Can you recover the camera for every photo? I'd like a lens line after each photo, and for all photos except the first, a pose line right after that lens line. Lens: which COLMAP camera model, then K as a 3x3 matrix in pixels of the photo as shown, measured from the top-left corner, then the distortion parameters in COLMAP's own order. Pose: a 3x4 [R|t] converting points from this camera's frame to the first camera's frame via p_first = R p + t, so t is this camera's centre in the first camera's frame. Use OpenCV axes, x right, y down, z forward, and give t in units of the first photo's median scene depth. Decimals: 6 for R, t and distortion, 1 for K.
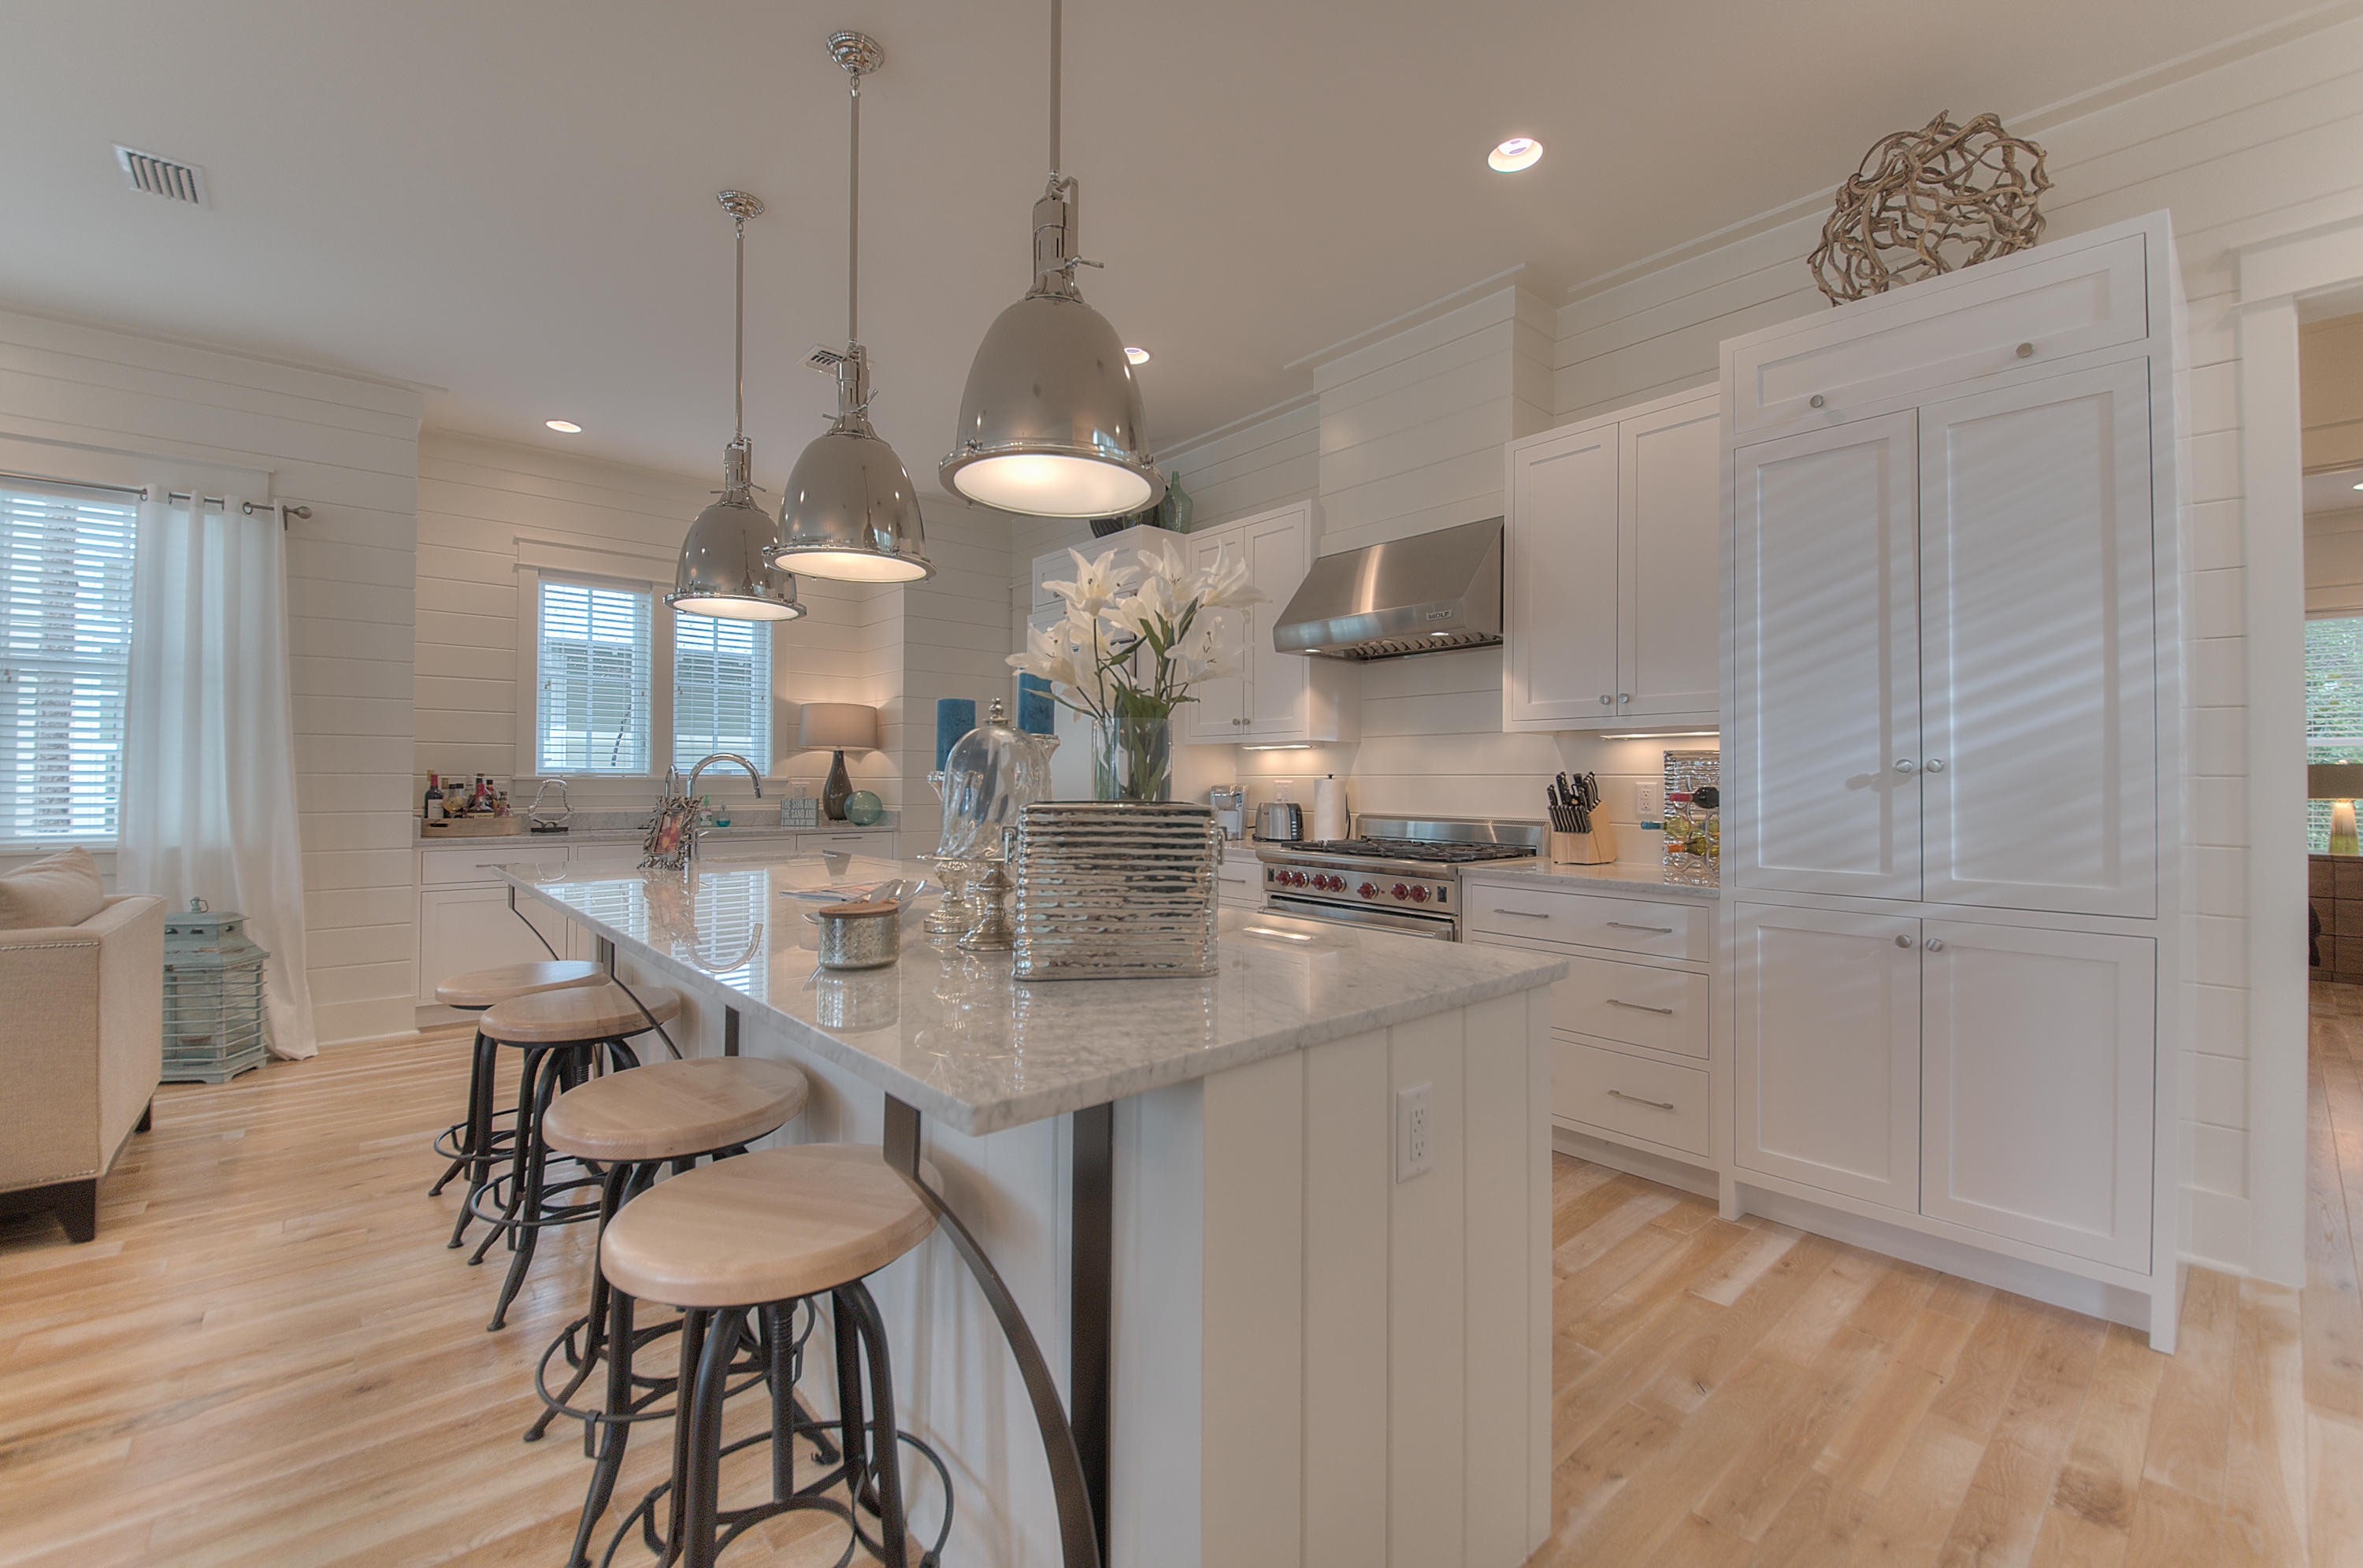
lens RADIAL K [[991.4, 0, 1186.6], [0, 991.4, 776.3], [0, 0, 1]] dist [0.034251, -0.025533]
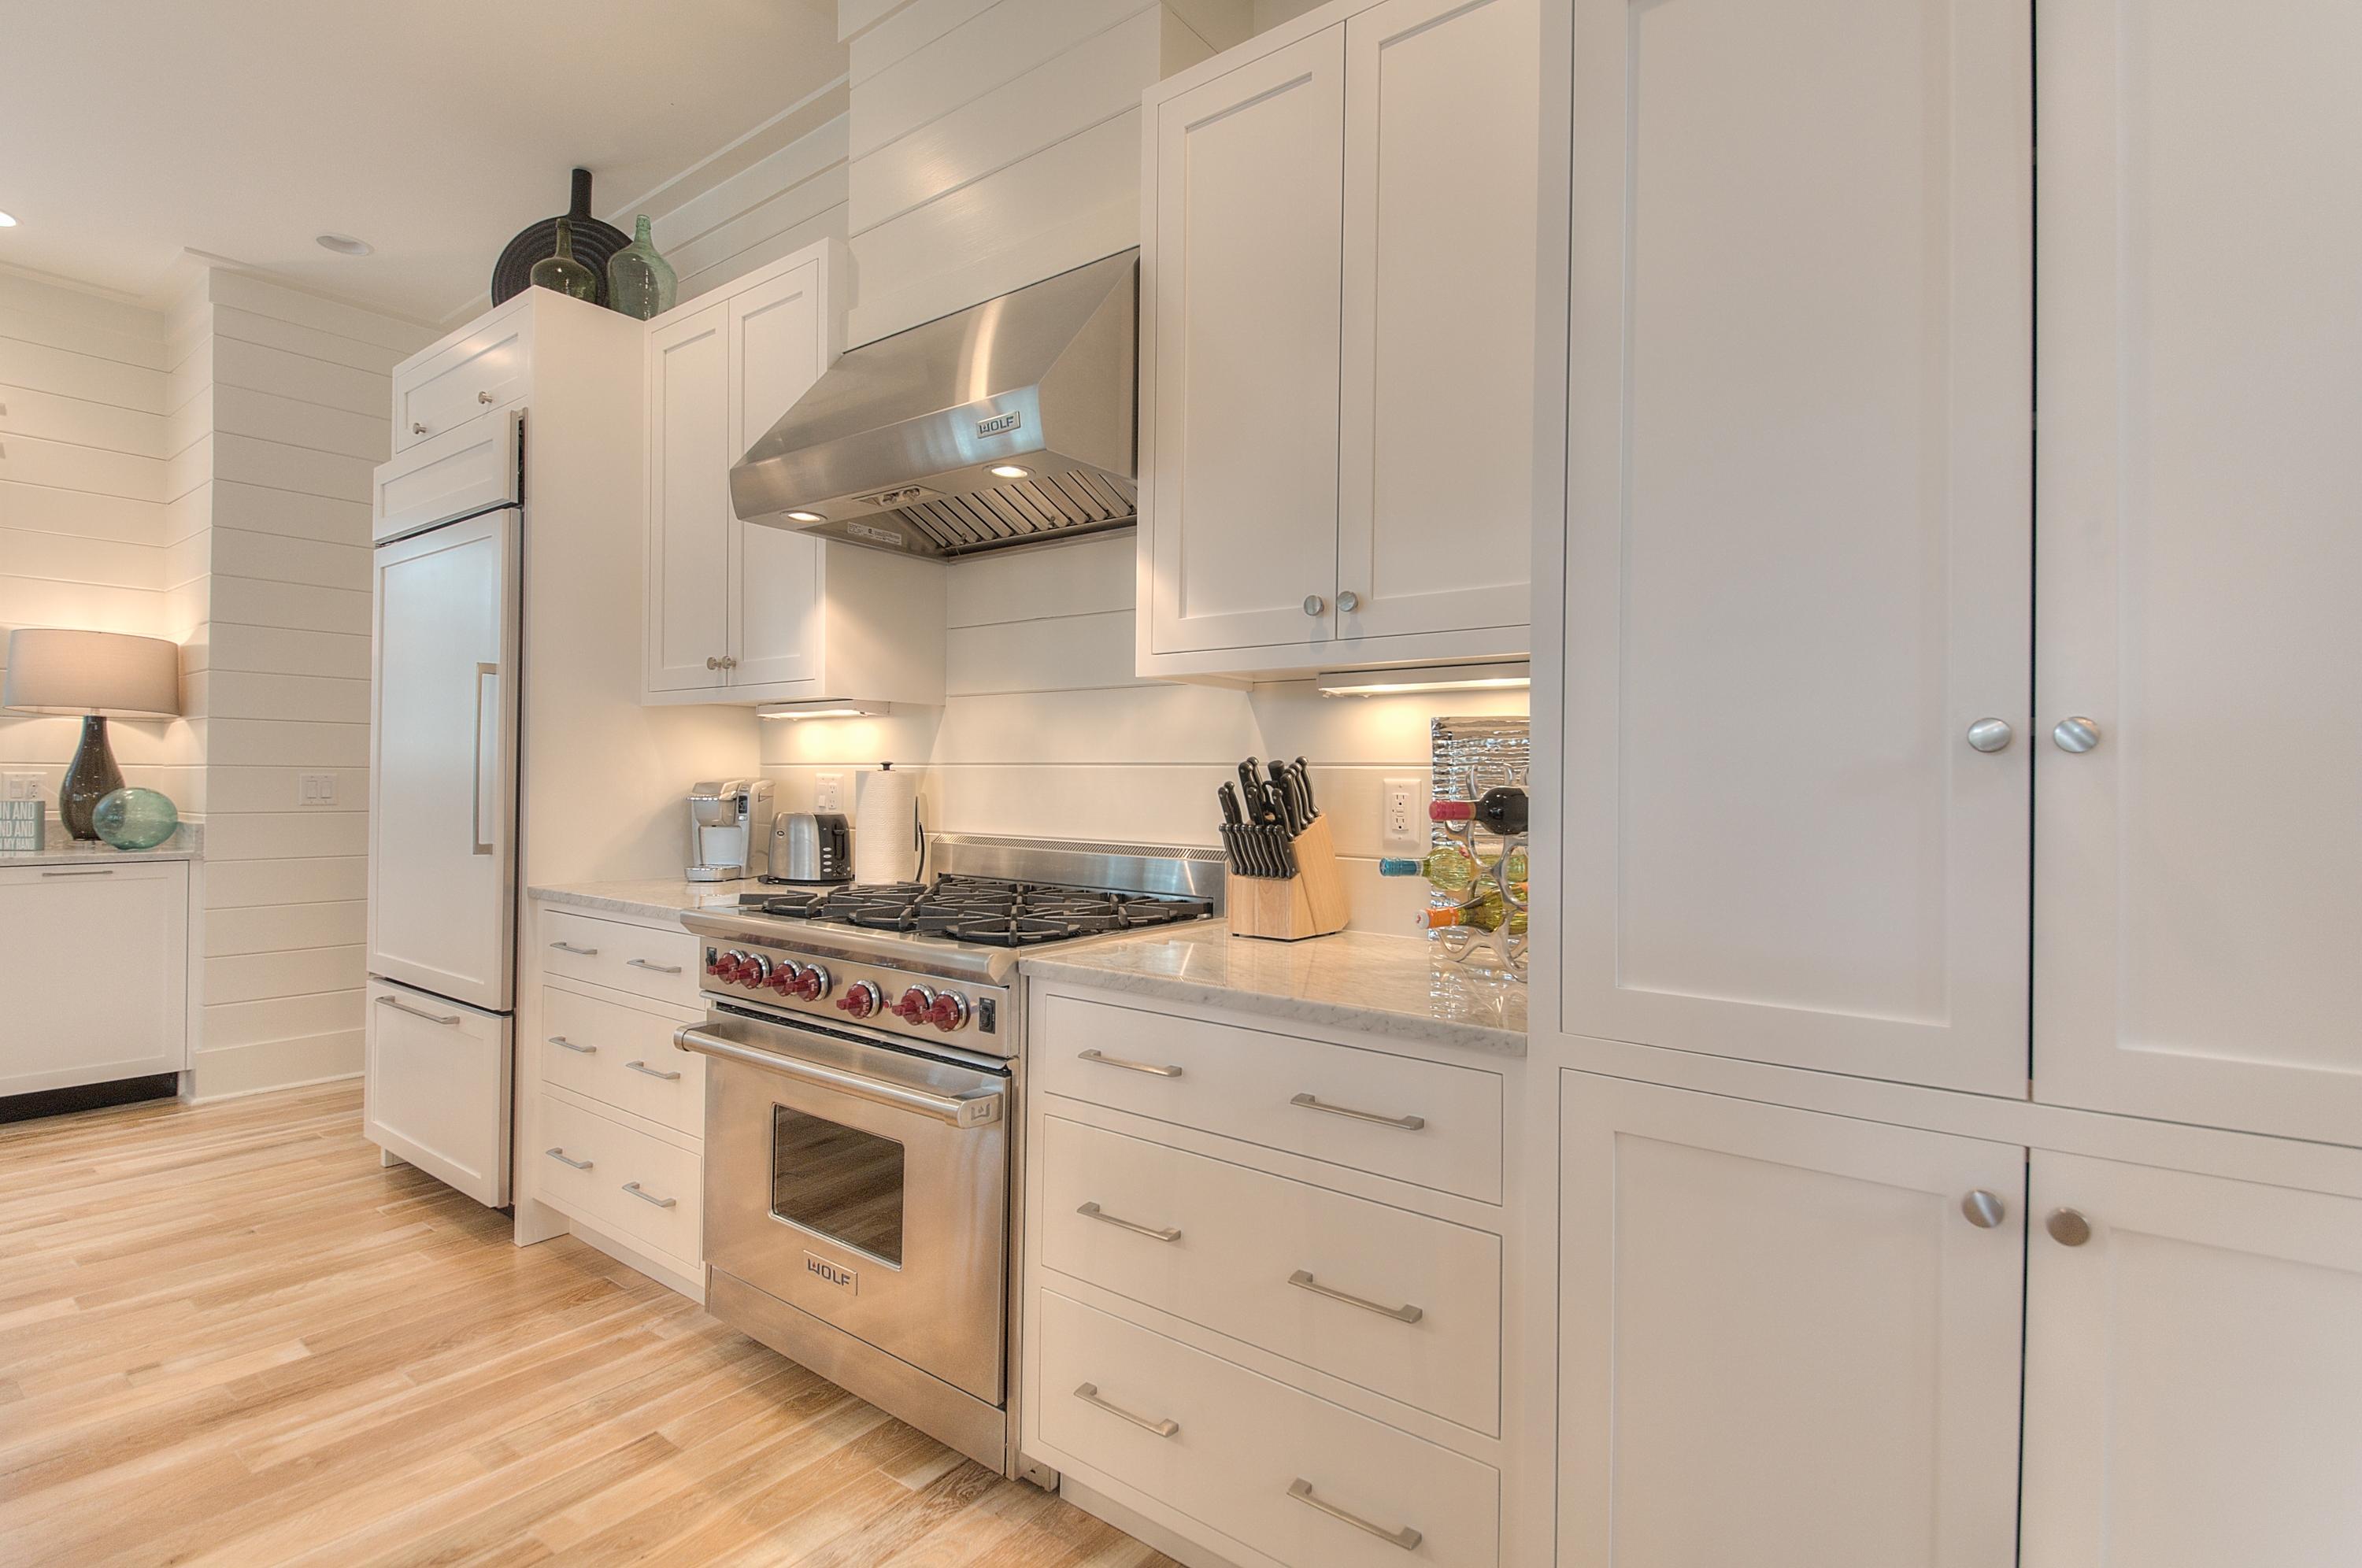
lens RADIAL K [[1083.0, 0, 1230.6], [0, 1083.0, 785.0], [0, 0, 1]] dist [-0.001084, -0.005993]
pose [[0.975019, 0.007687, 0.221988, 0.228185], [-0.009165, 0.999942, 0.005630, 0.006133], [-0.221932, -0.007524, 0.975033, 0.430171]]
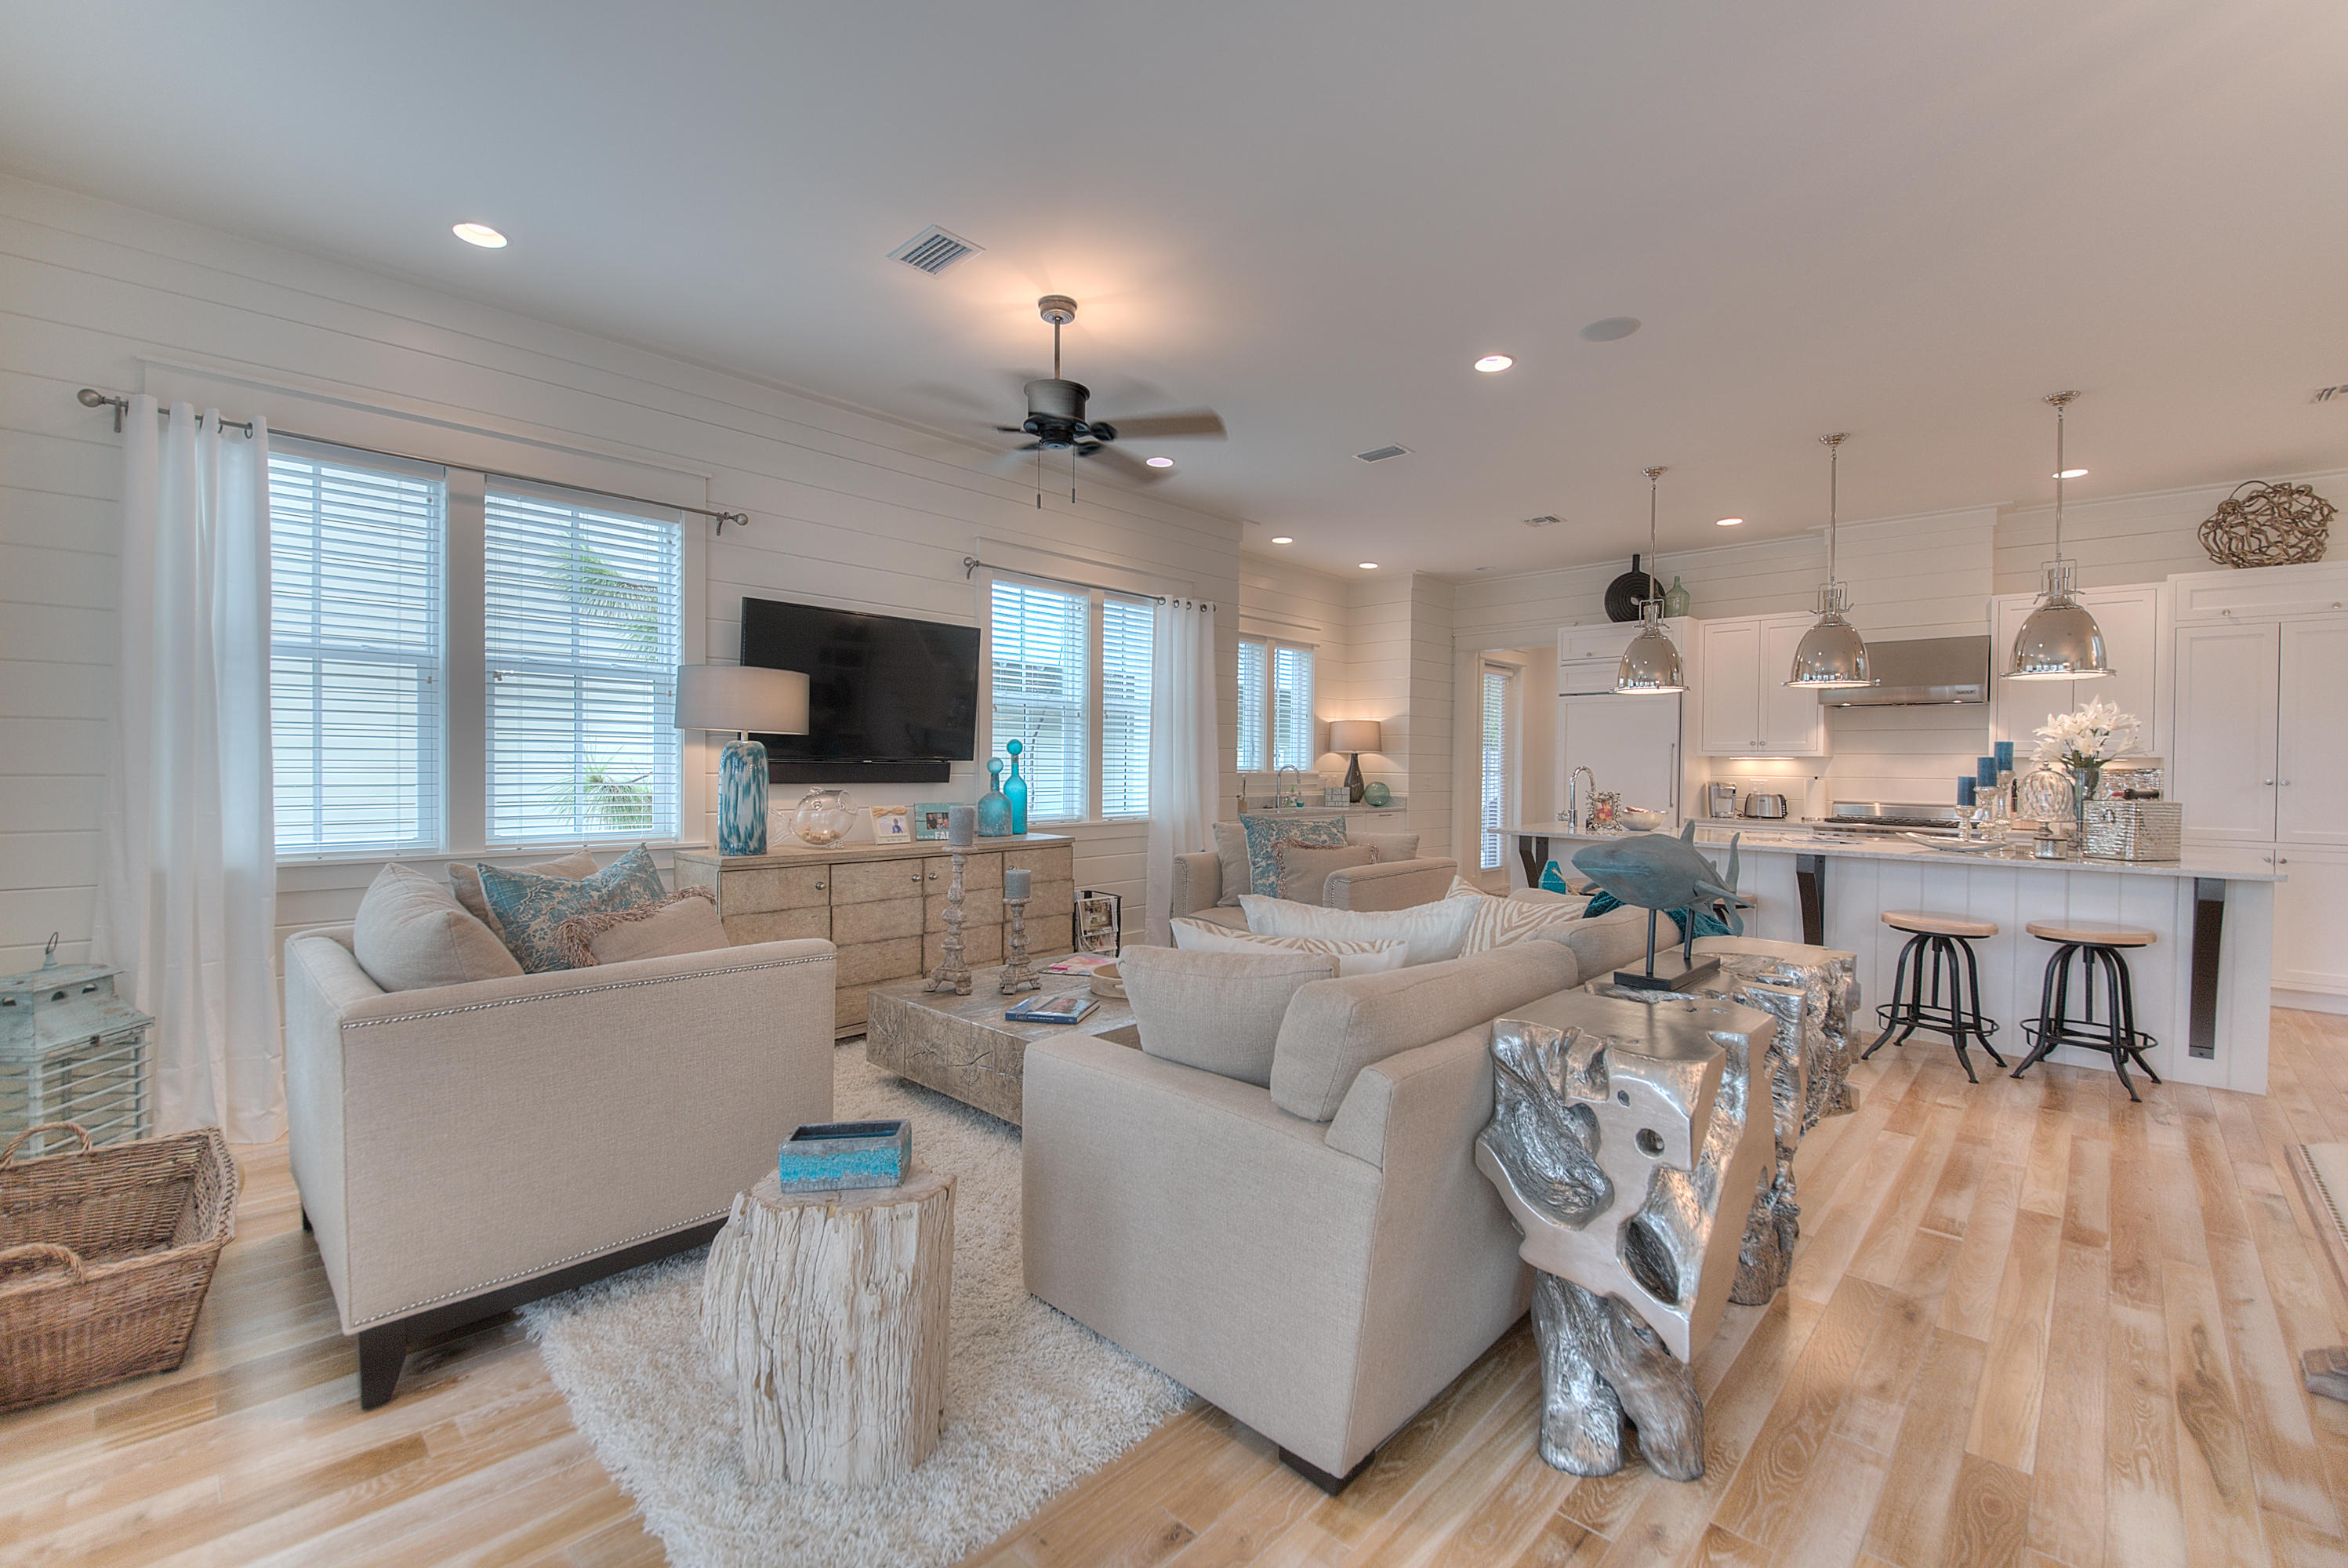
lens RADIAL K [[966.0, 0, 1181.7], [0, 966.0, 776.0], [0, 0, 1]] dist [0.032985, -0.026106]
pose [[0.995319, 0.005412, 0.096491, -1.168581], [-0.007491, 0.999747, 0.021197, -0.033548], [-0.096352, -0.021821, 0.995108, -0.548458]]
